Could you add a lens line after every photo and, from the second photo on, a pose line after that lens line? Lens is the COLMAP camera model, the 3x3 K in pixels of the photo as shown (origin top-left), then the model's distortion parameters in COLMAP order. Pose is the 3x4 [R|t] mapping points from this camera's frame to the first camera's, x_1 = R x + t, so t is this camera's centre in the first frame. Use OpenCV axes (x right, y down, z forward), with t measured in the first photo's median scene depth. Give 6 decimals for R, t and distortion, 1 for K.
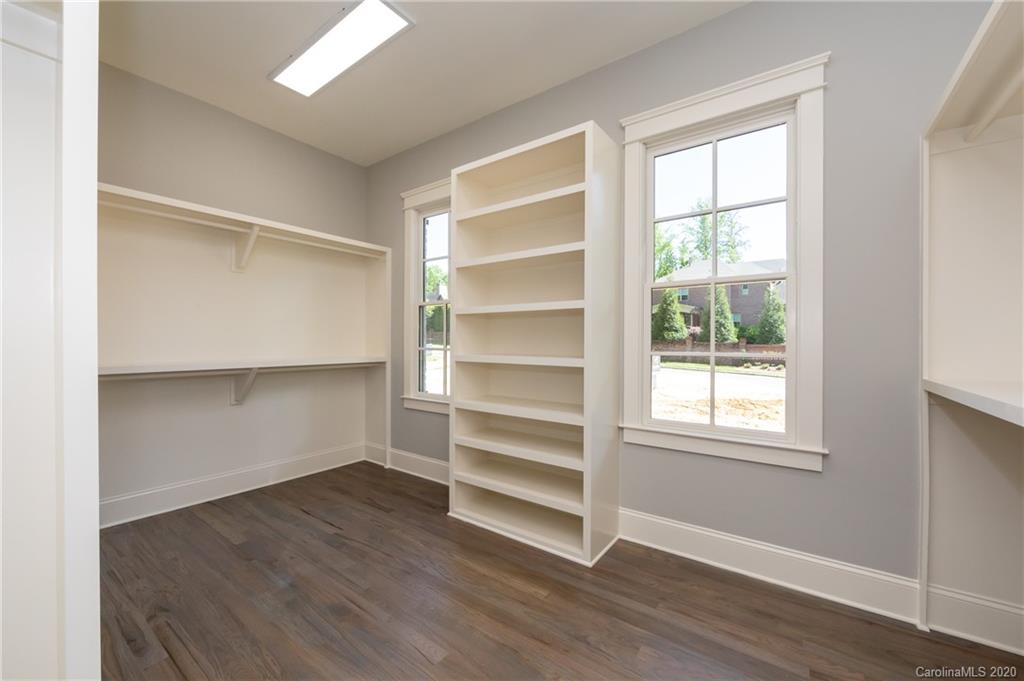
lens RADIAL K [[400.5, 0, 512.9], [0, 400.5, 343.8], [0, 0, 1]] dist [-0.000162, -0.000630]
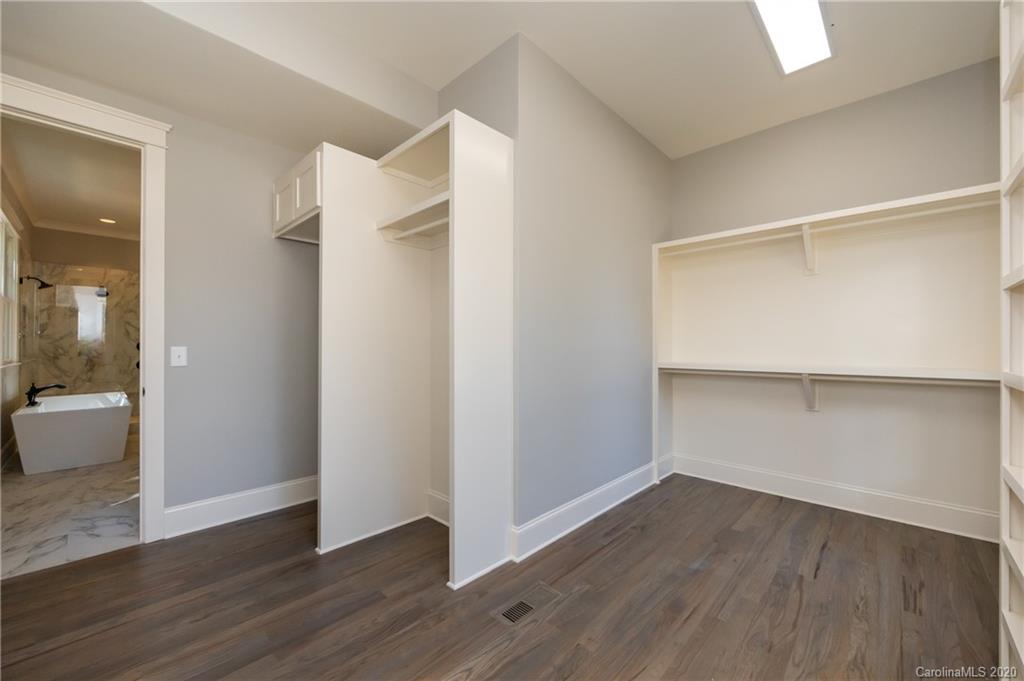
lens RADIAL K [[400.5, 0, 513.0], [0, 400.5, 343.6], [0, 0, 1]] dist [-0.000162, -0.000630]
pose [[-0.134731, -0.011660, -0.990814, 0.440634], [-0.002229, 0.999932, -0.011465, 0.000985], [0.990880, 0.000663, -0.134747, 0.484549]]
